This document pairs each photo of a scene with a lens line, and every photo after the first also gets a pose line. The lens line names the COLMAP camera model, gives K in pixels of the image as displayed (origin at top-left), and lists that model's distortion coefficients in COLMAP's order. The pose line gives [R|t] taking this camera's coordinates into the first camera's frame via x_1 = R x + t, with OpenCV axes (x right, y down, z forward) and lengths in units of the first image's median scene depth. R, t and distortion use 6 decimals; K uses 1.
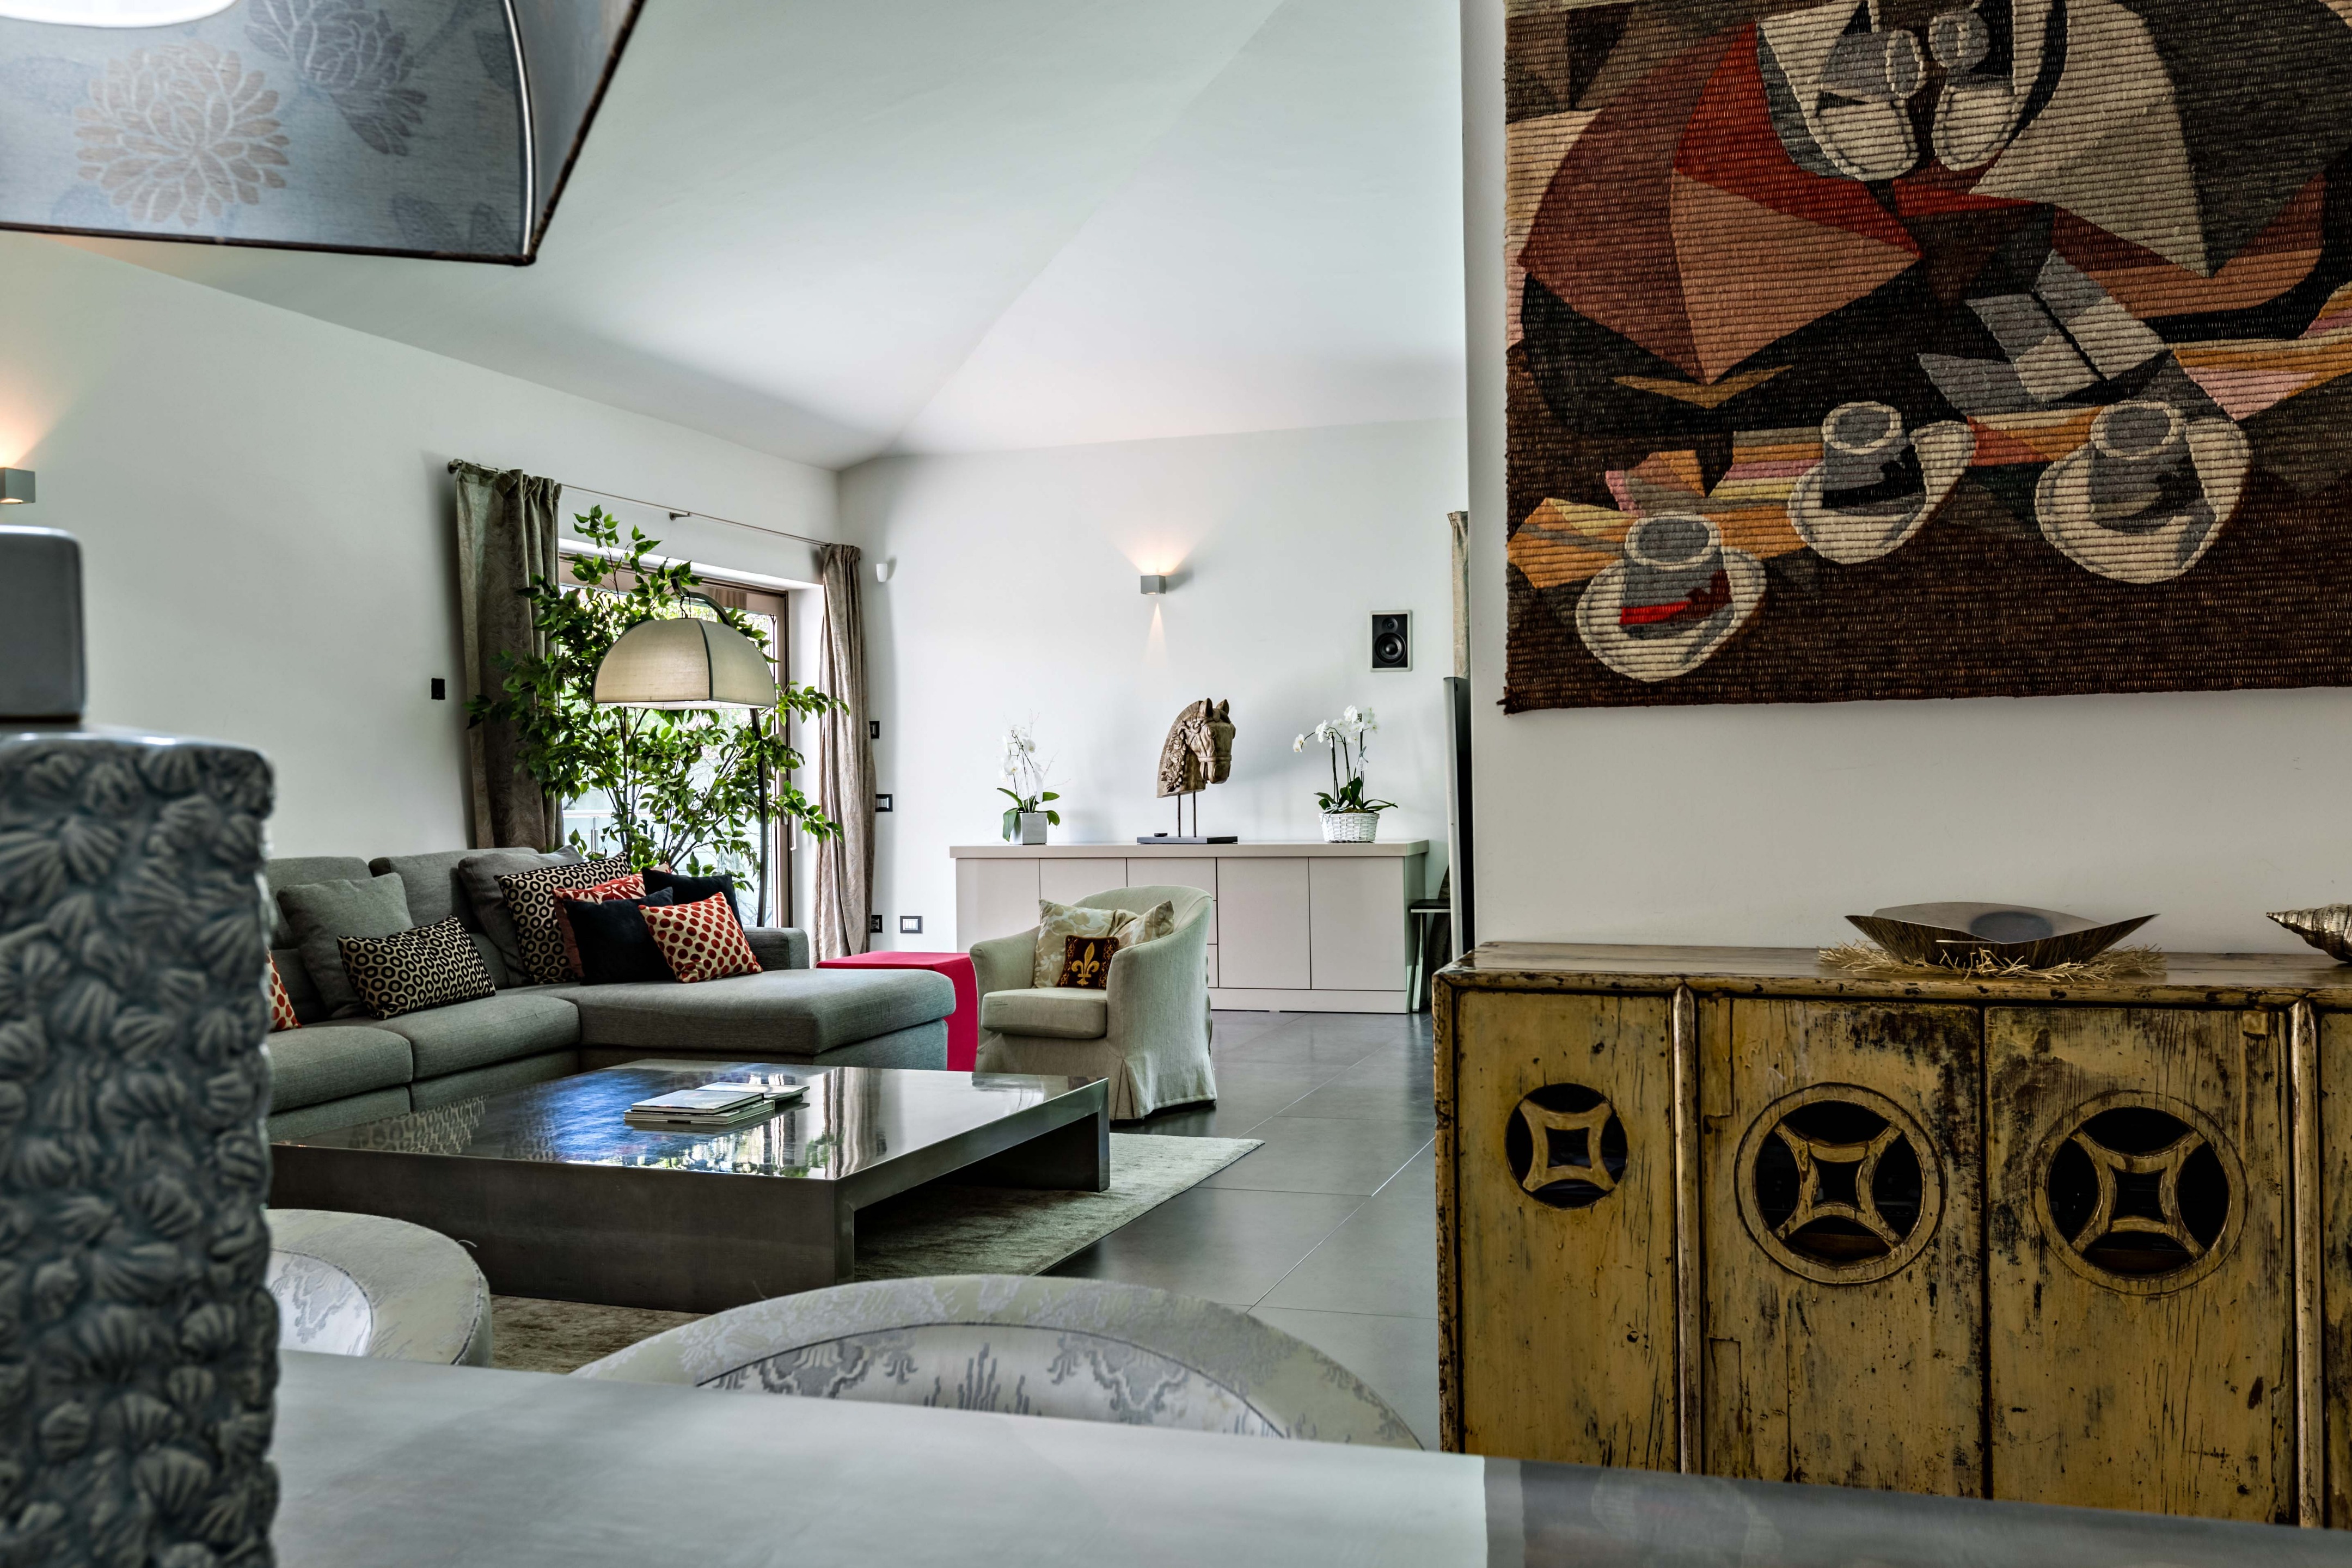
lens RADIAL K [[2045.6, 0, 1176.0], [0, 2045.6, 784.0], [0, 0, 1]] dist [-0.006684, -0.002574]
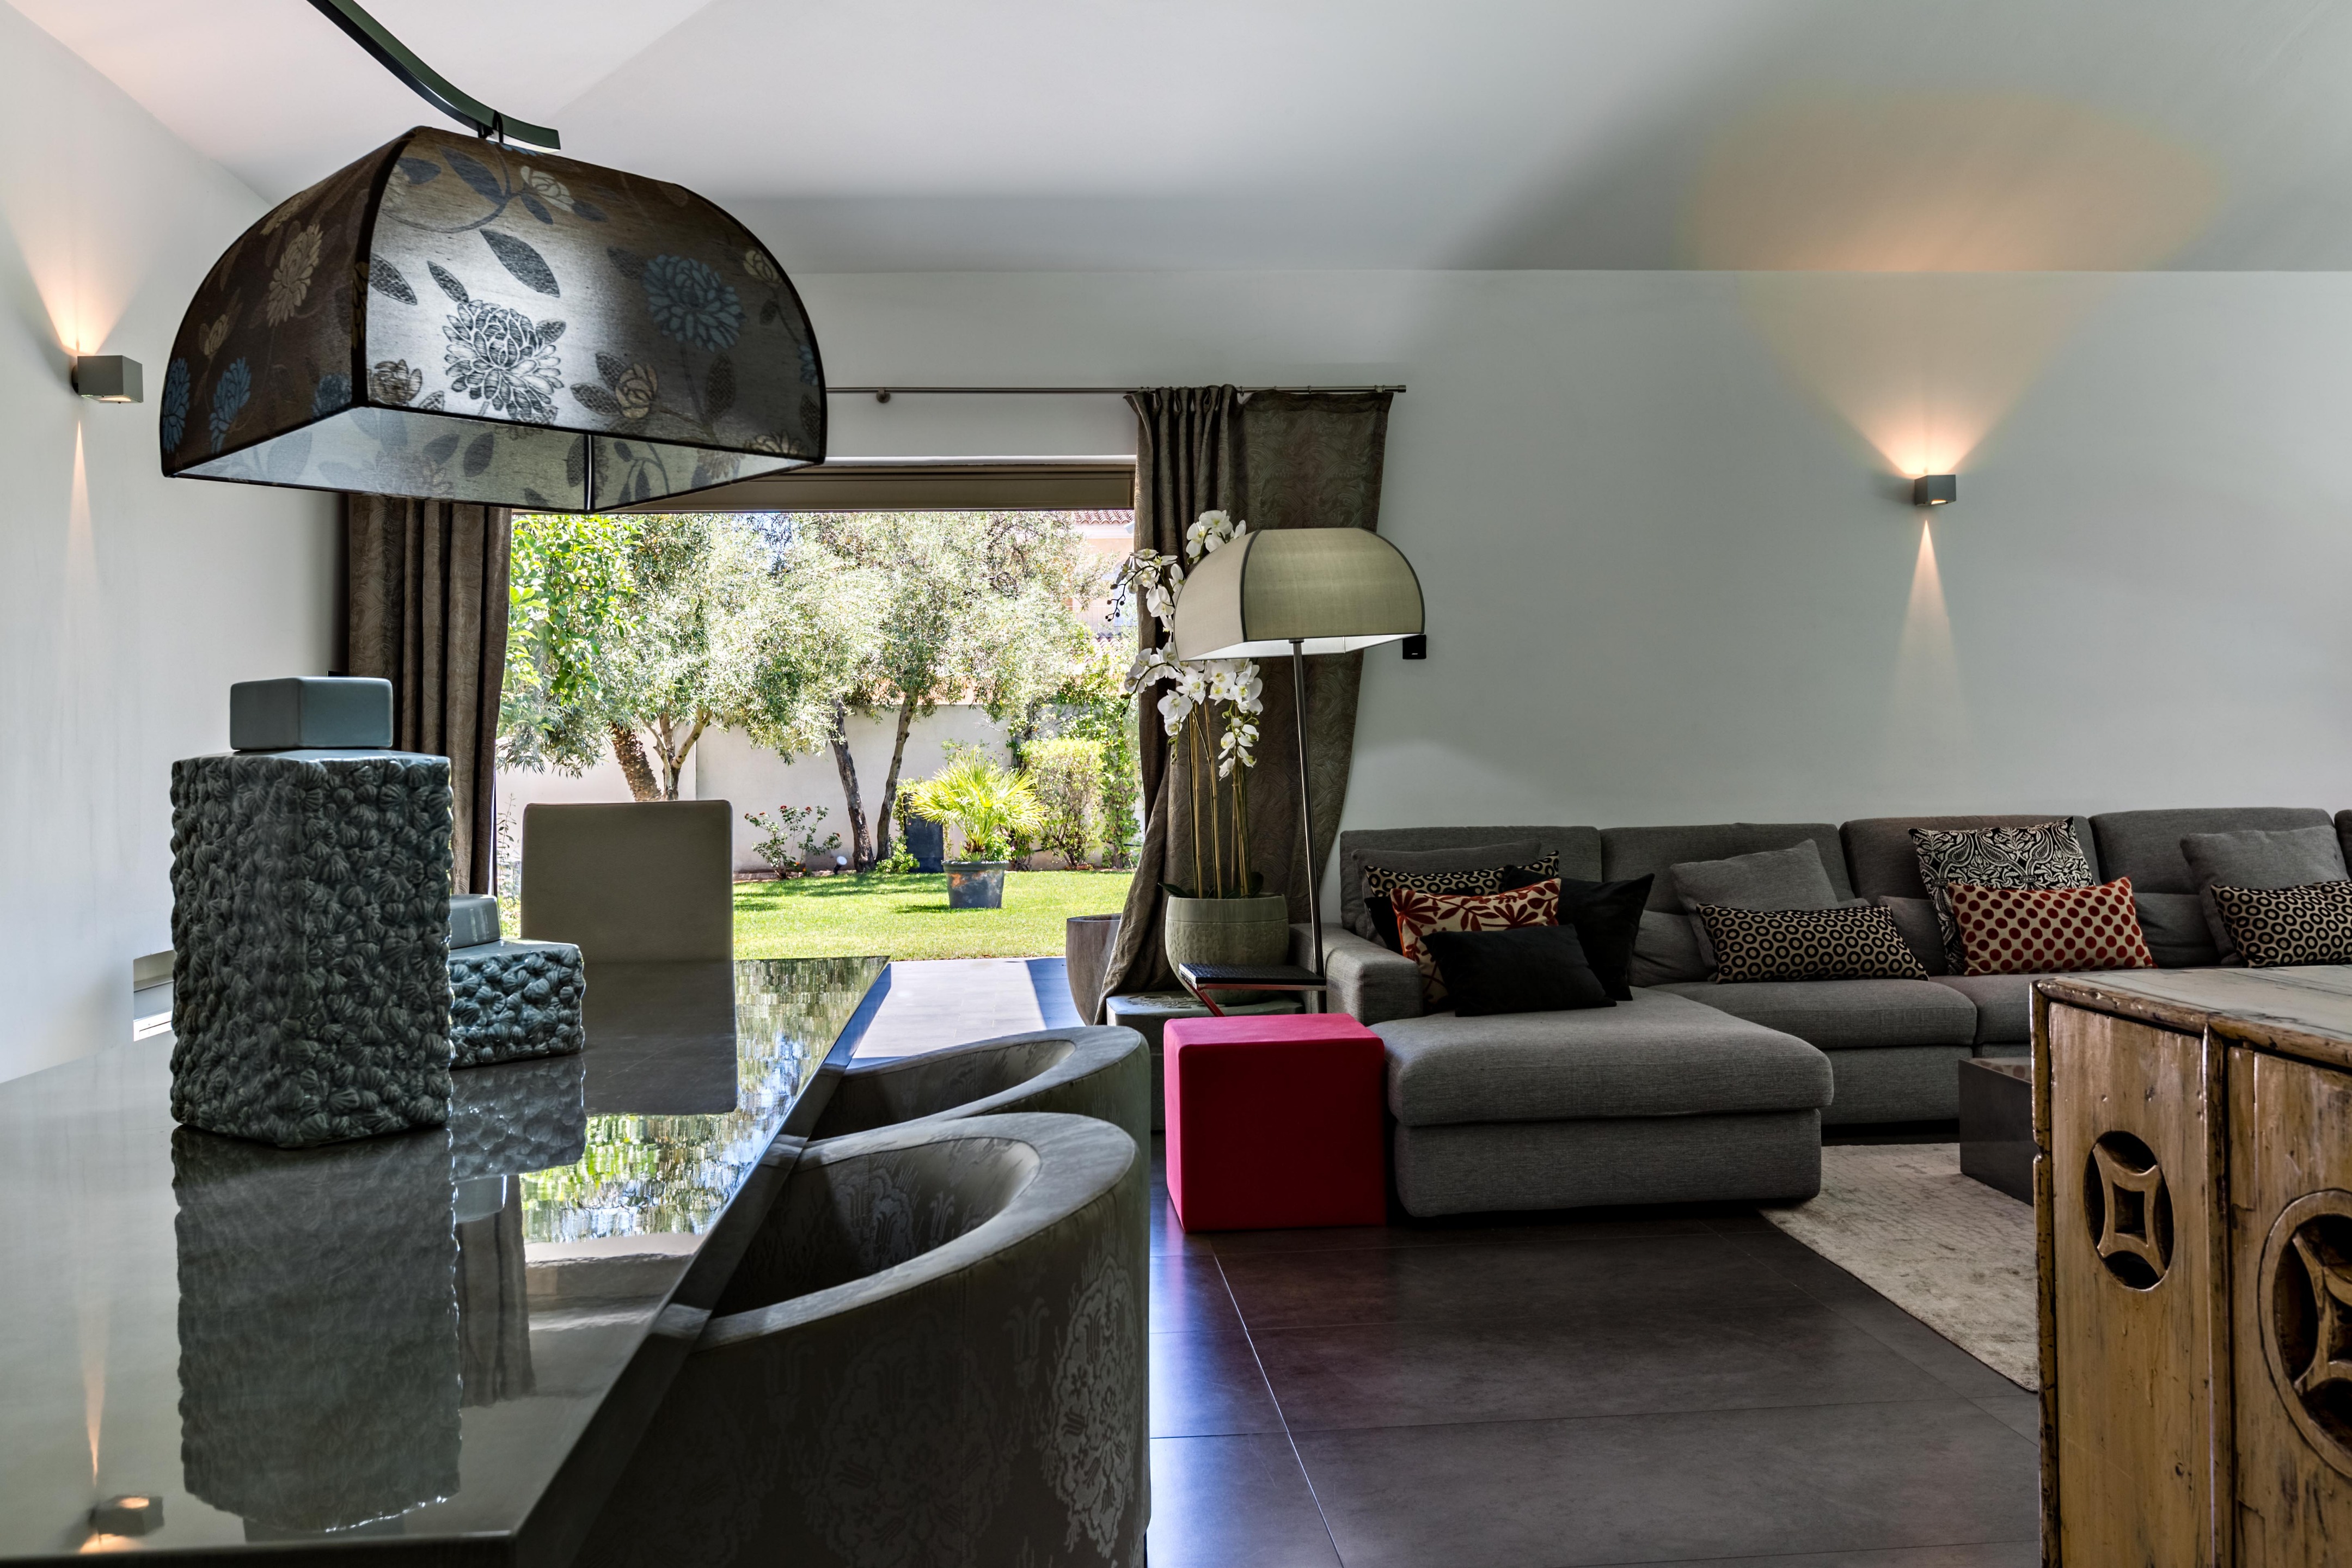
lens RADIAL K [[1909.8, 0, 1176.0], [0, 1909.8, 784.0], [0, 0, 1]] dist [-0.007508, -0.011858]
pose [[0.390055, 0.017626, -0.920623, 0.670668], [0.009036, 0.999695, 0.022968, -0.009131], [0.920747, -0.017277, 0.389777, 0.339997]]
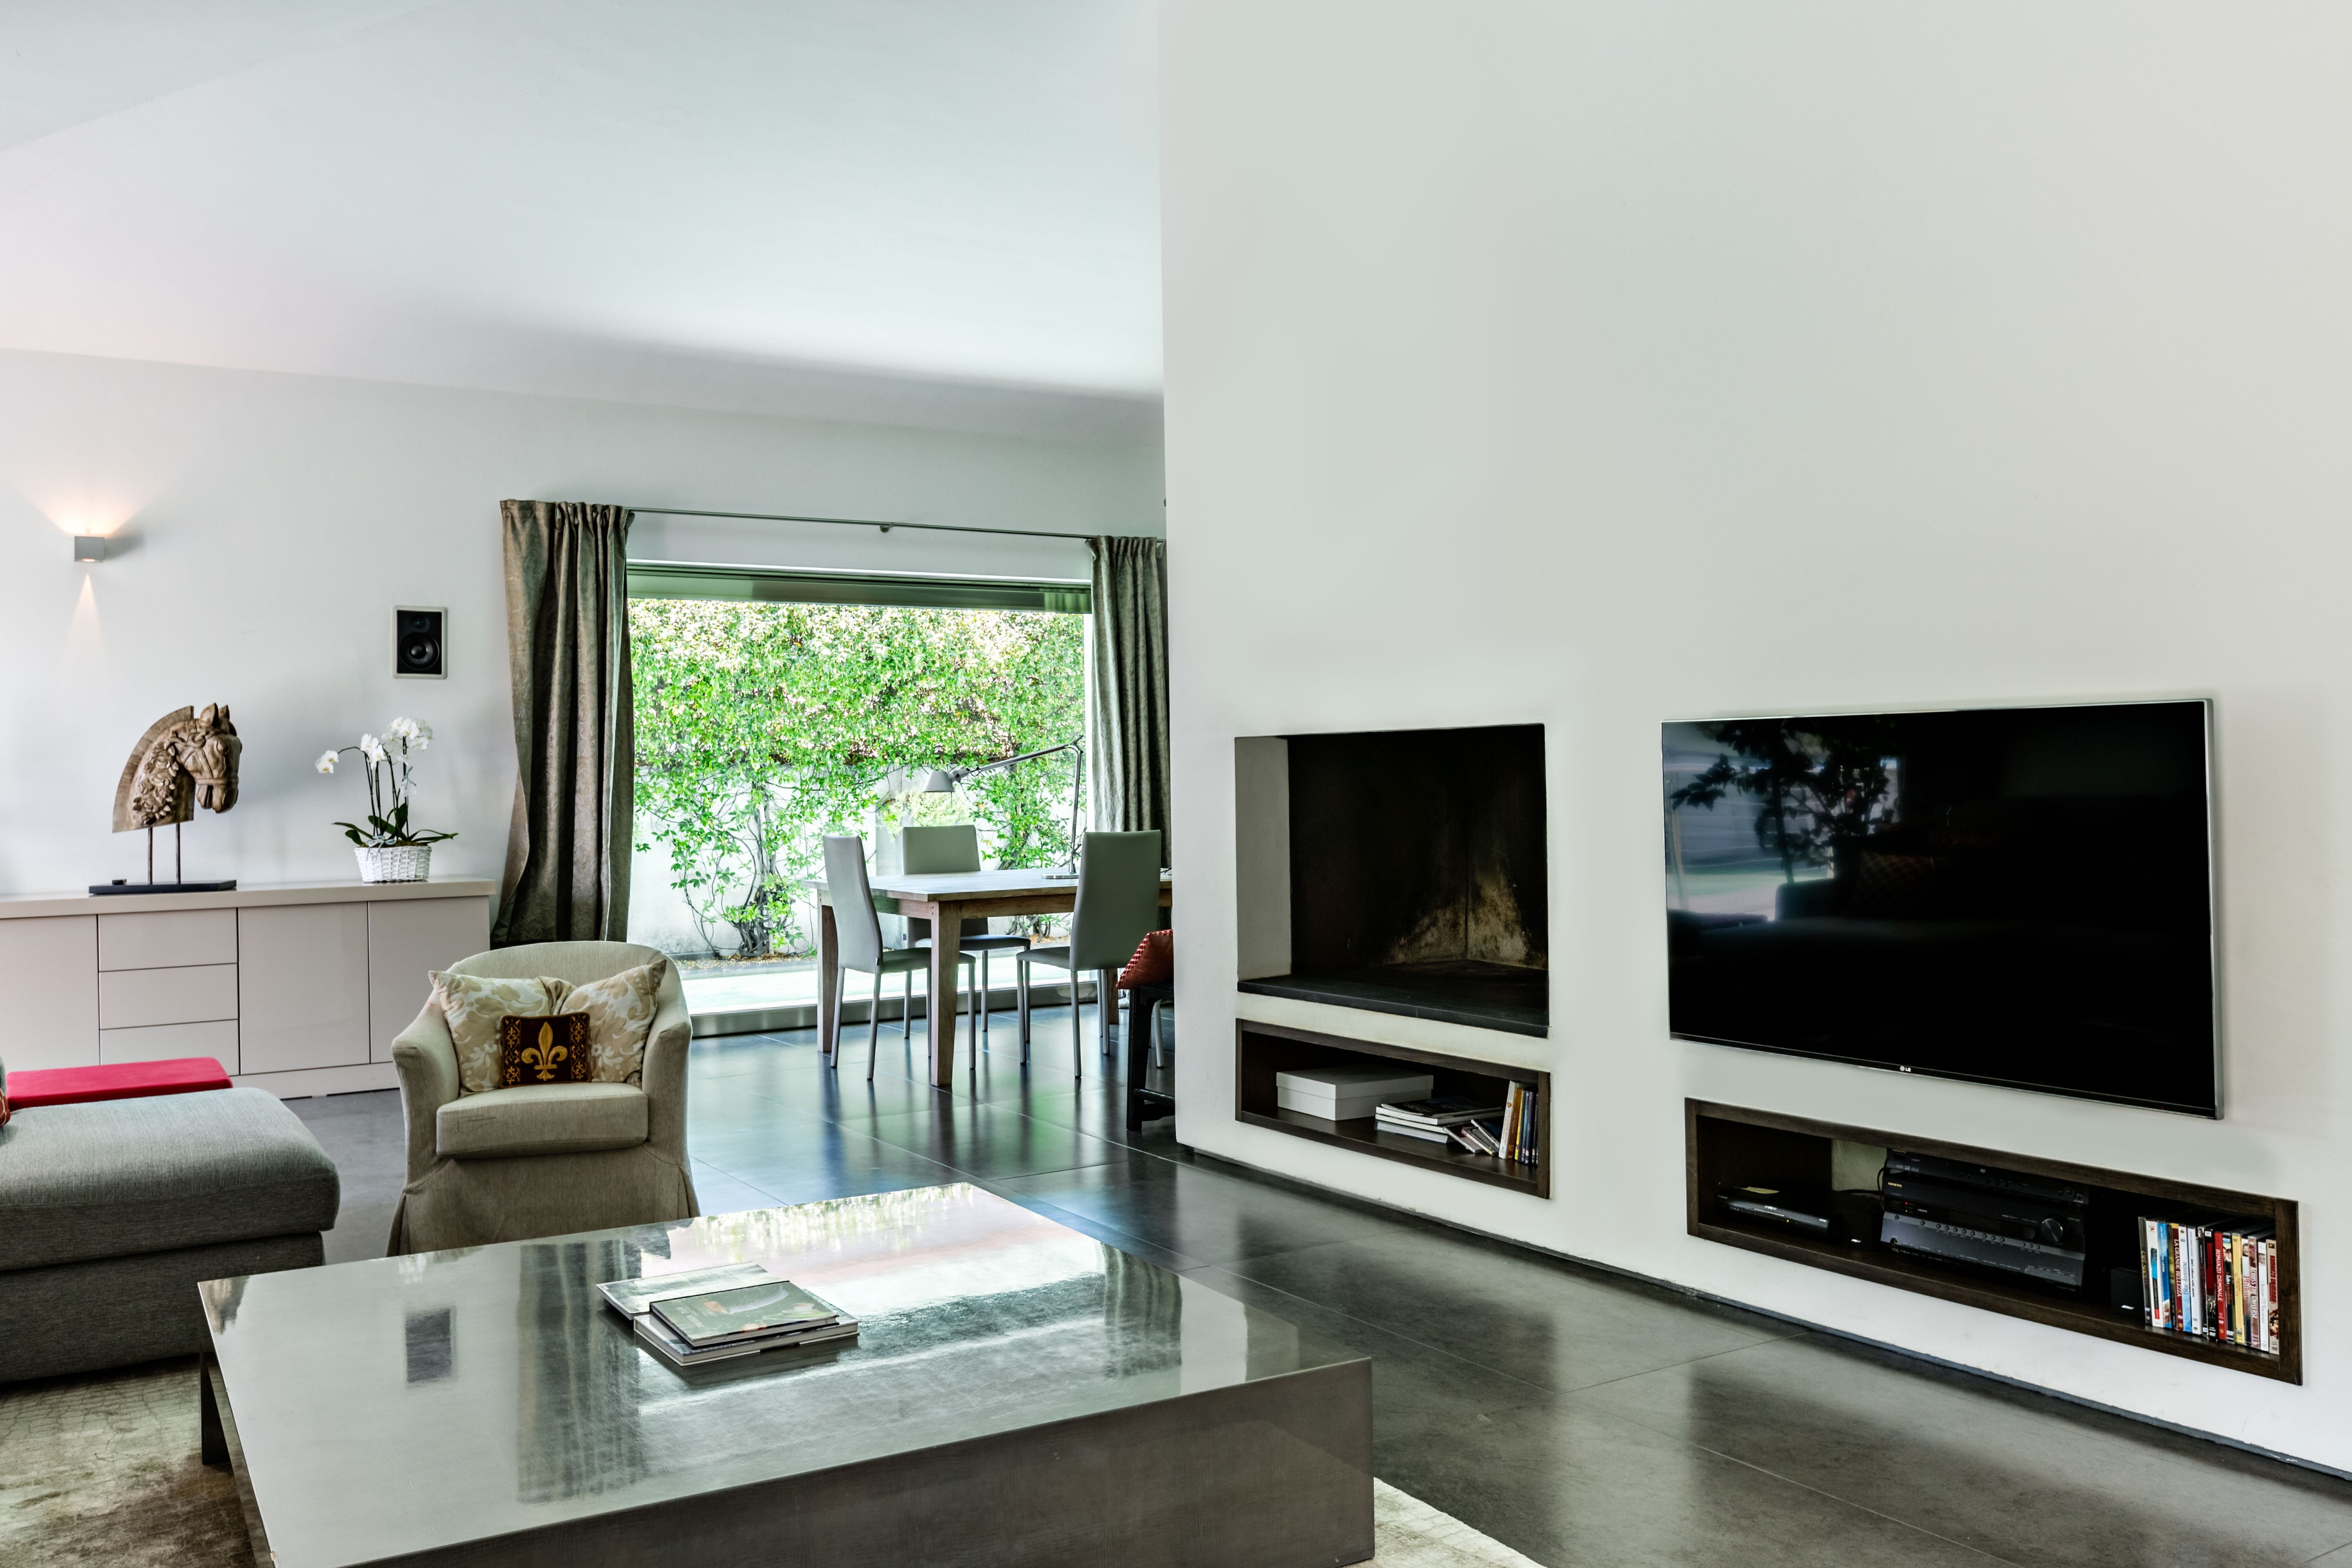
lens RADIAL K [[1909.8, 0, 1176.0], [0, 1909.8, 784.0], [0, 0, 1]] dist [-0.007508, -0.011858]
pose [[0.635828, -0.000106, 0.771831, -1.174595], [0.009575, 0.999924, -0.007751, -0.008236], [-0.771771, 0.012319, 0.635781, 0.991458]]
